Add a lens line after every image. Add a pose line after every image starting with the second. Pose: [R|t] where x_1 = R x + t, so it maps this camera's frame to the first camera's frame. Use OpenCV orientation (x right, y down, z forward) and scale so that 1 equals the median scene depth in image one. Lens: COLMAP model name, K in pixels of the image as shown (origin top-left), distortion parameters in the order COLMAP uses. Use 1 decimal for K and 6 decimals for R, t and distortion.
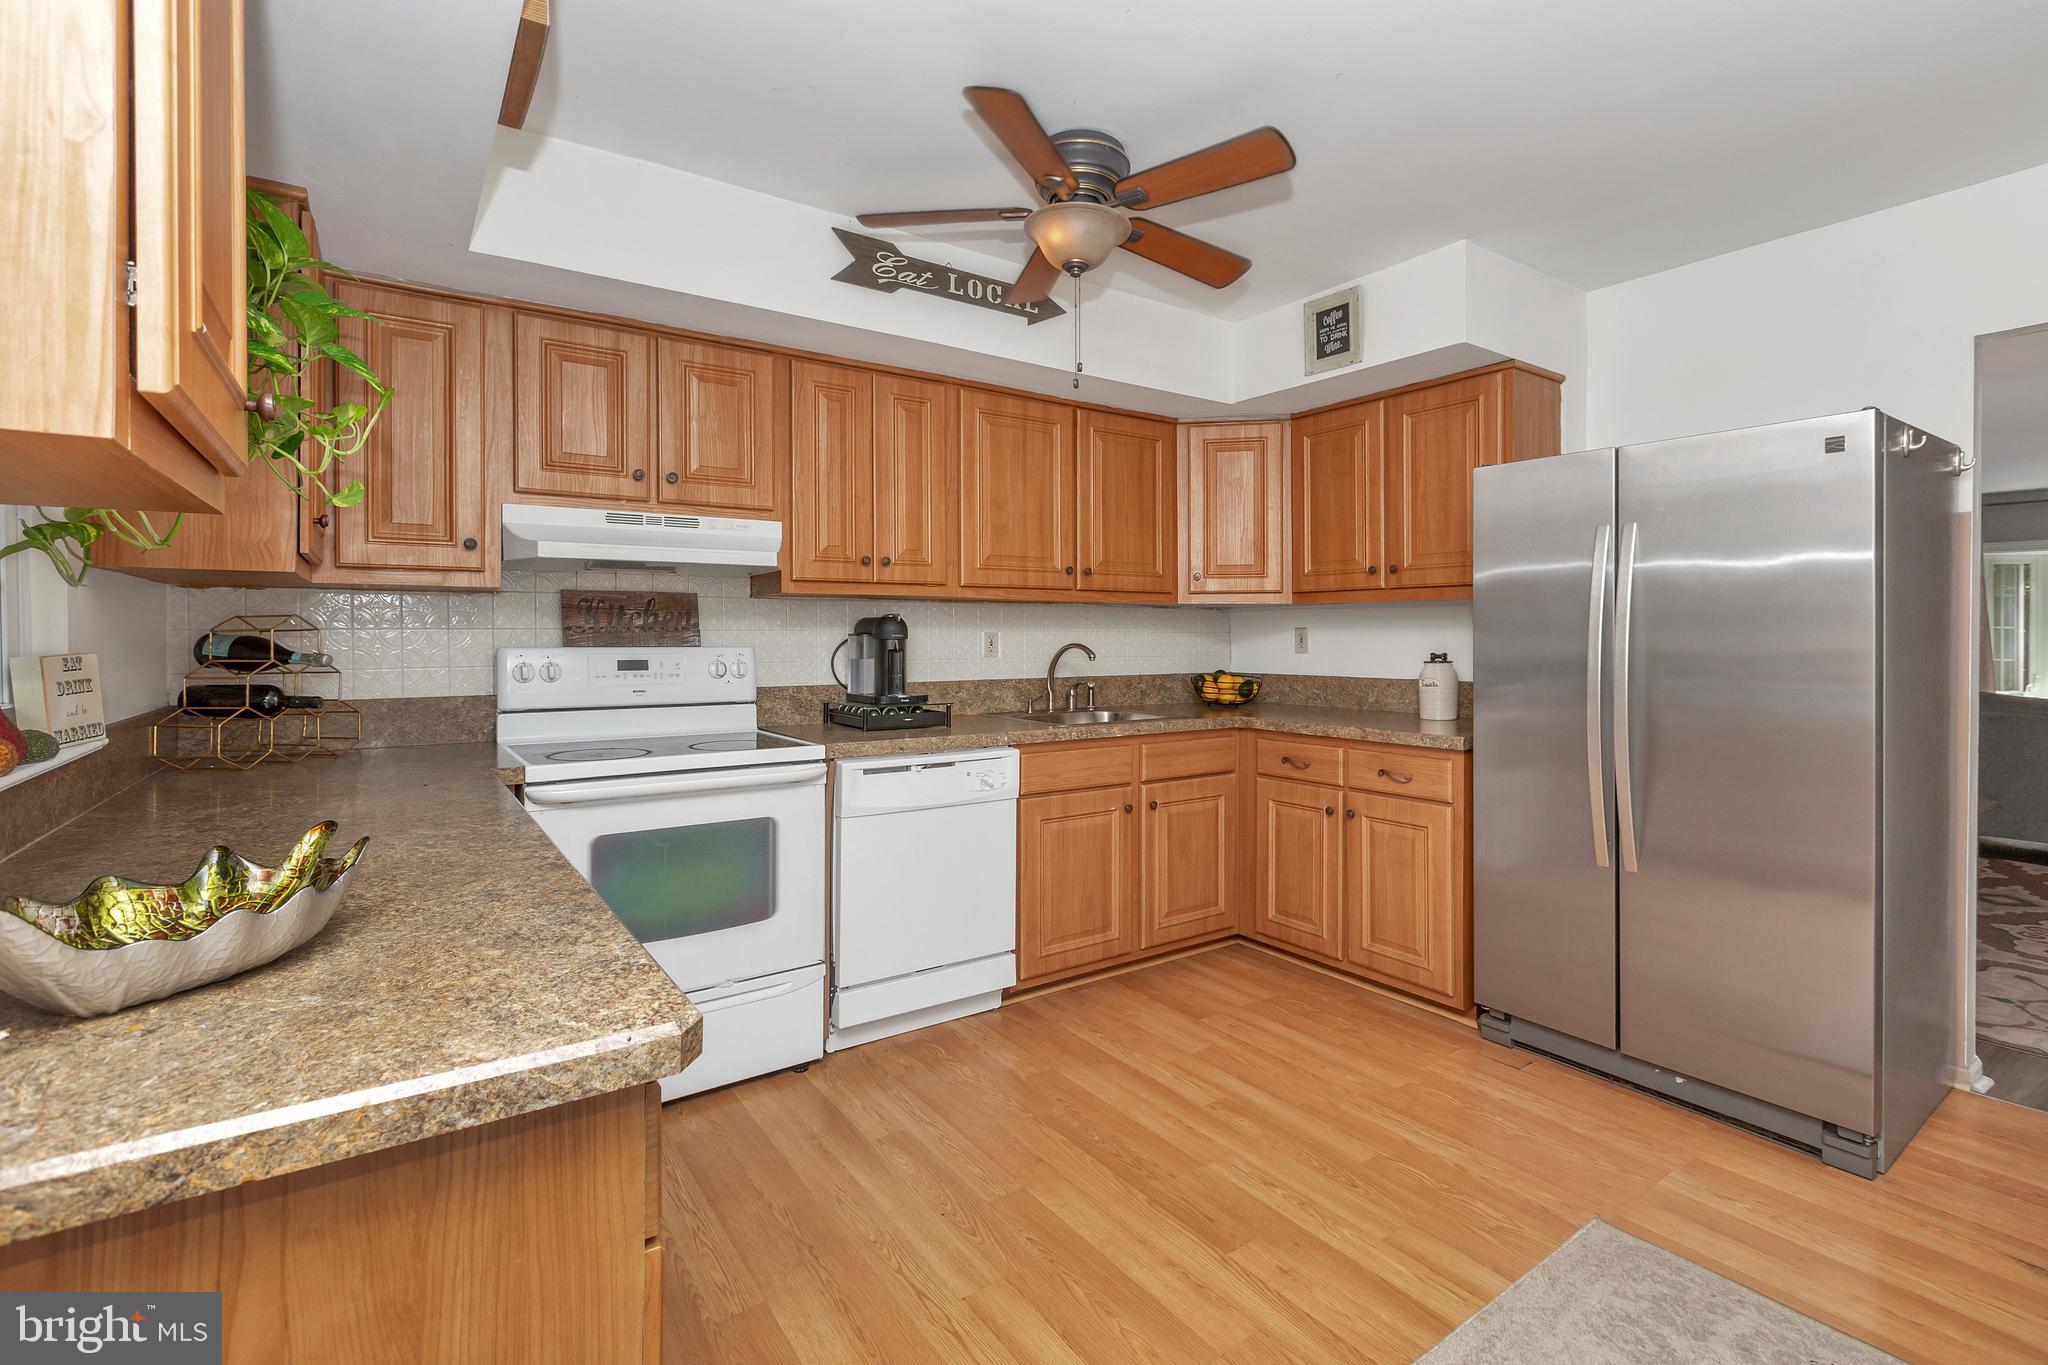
lens RADIAL K [[917.0, 0, 1019.9], [0, 917.0, 639.6], [0, 0, 1]] dist [0.001115, -0.000856]
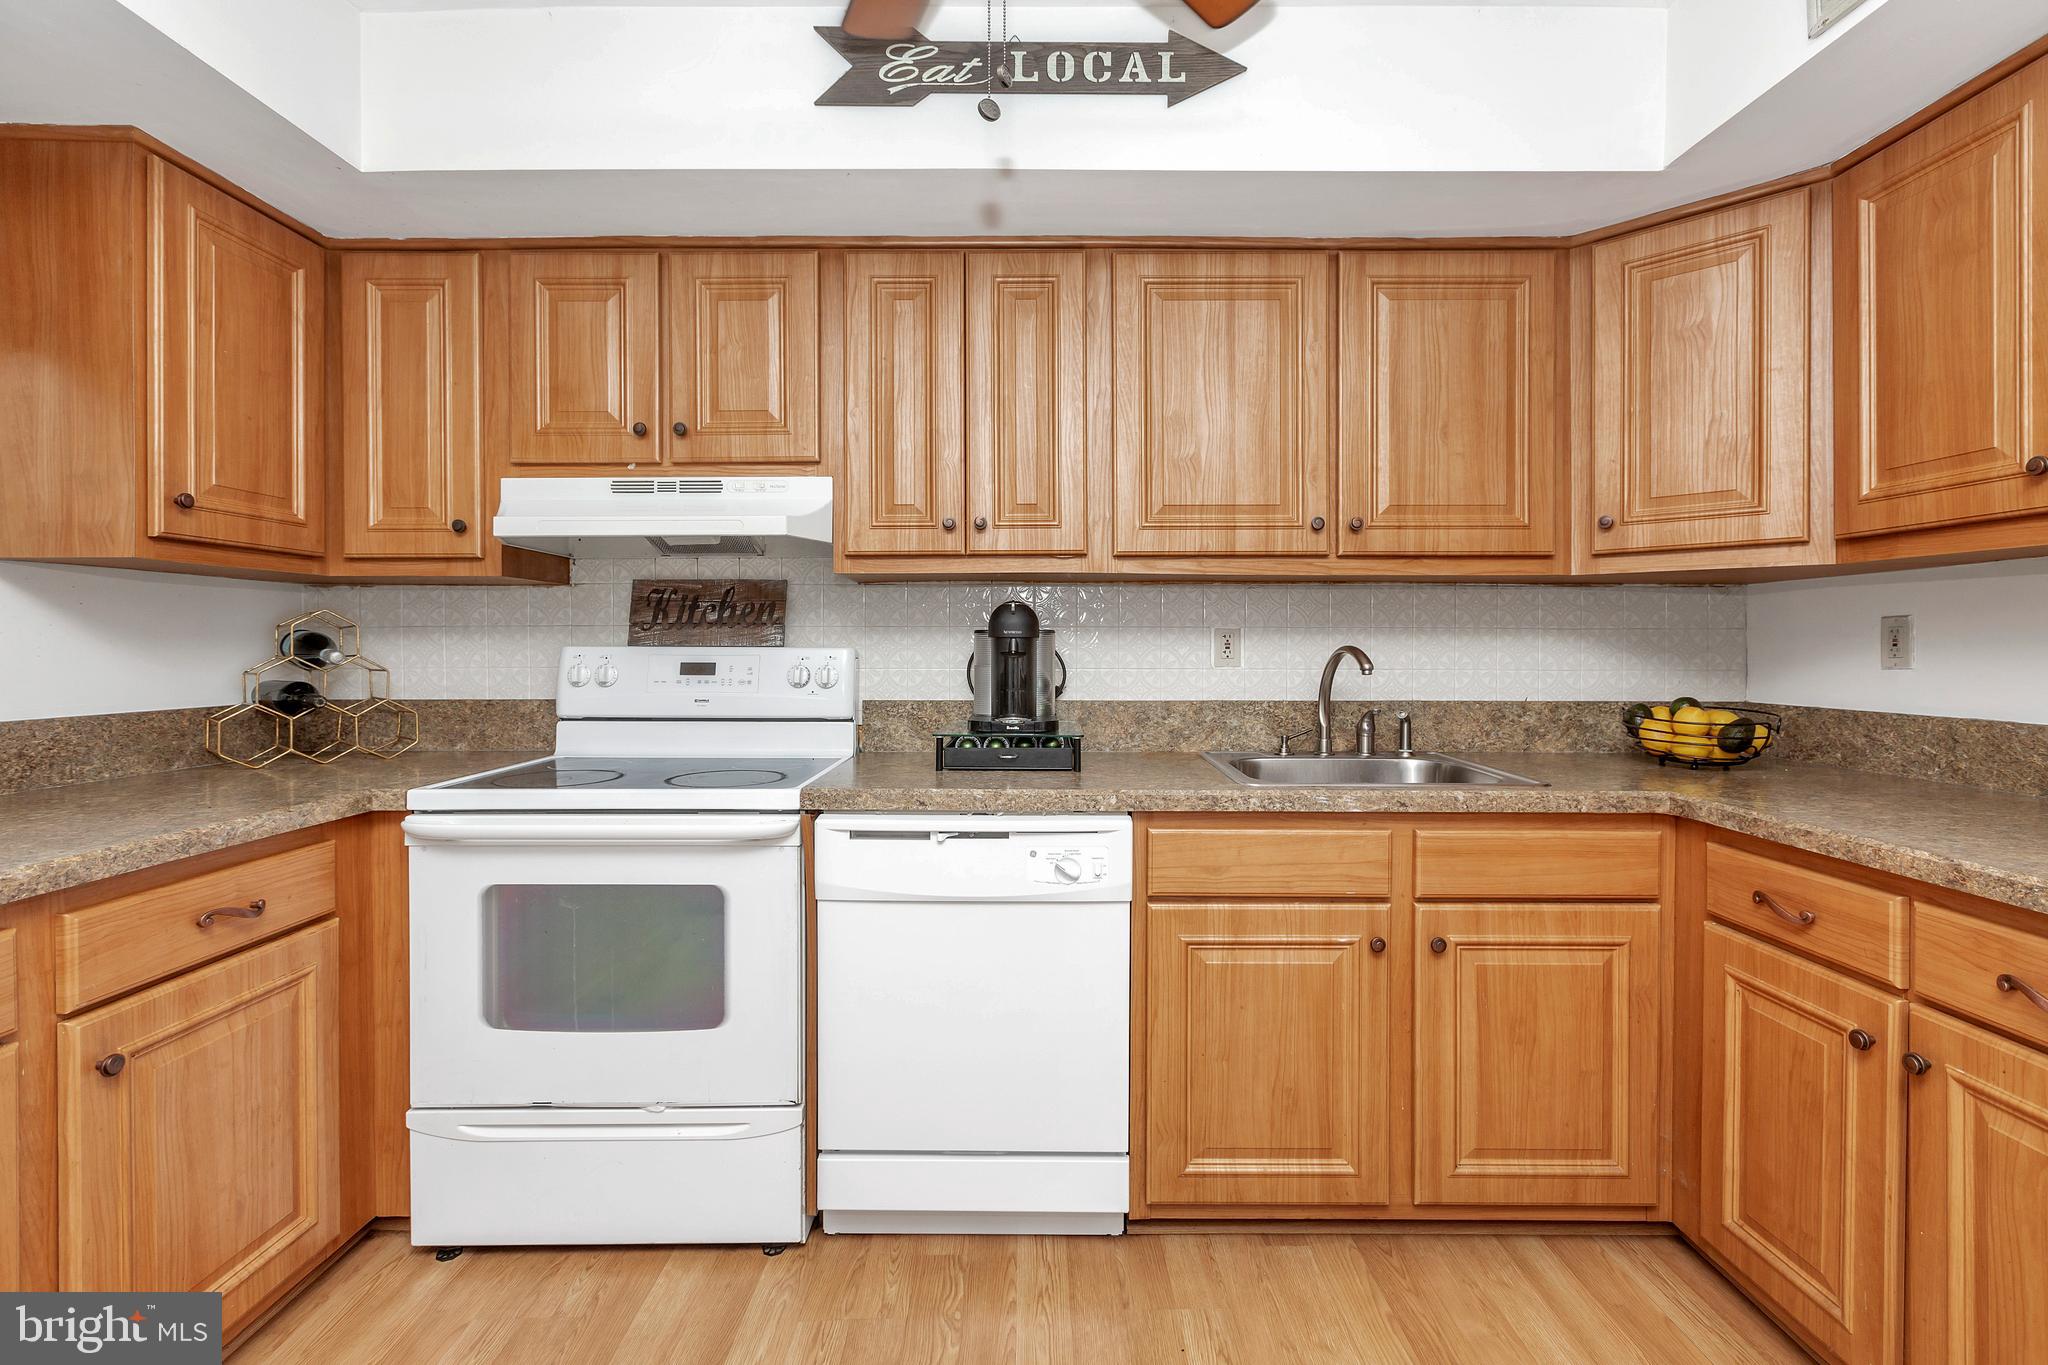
lens RADIAL K [[917.0, 0, 1036.5], [0, 917.0, 652.2], [0, 0, 1]] dist [0.001115, -0.000856]
pose [[0.826962, 0.006519, -0.562220, 0.280737], [-0.003770, 0.999975, 0.006049, 0.006883], [0.562245, -0.002882, 0.826966, 0.471247]]
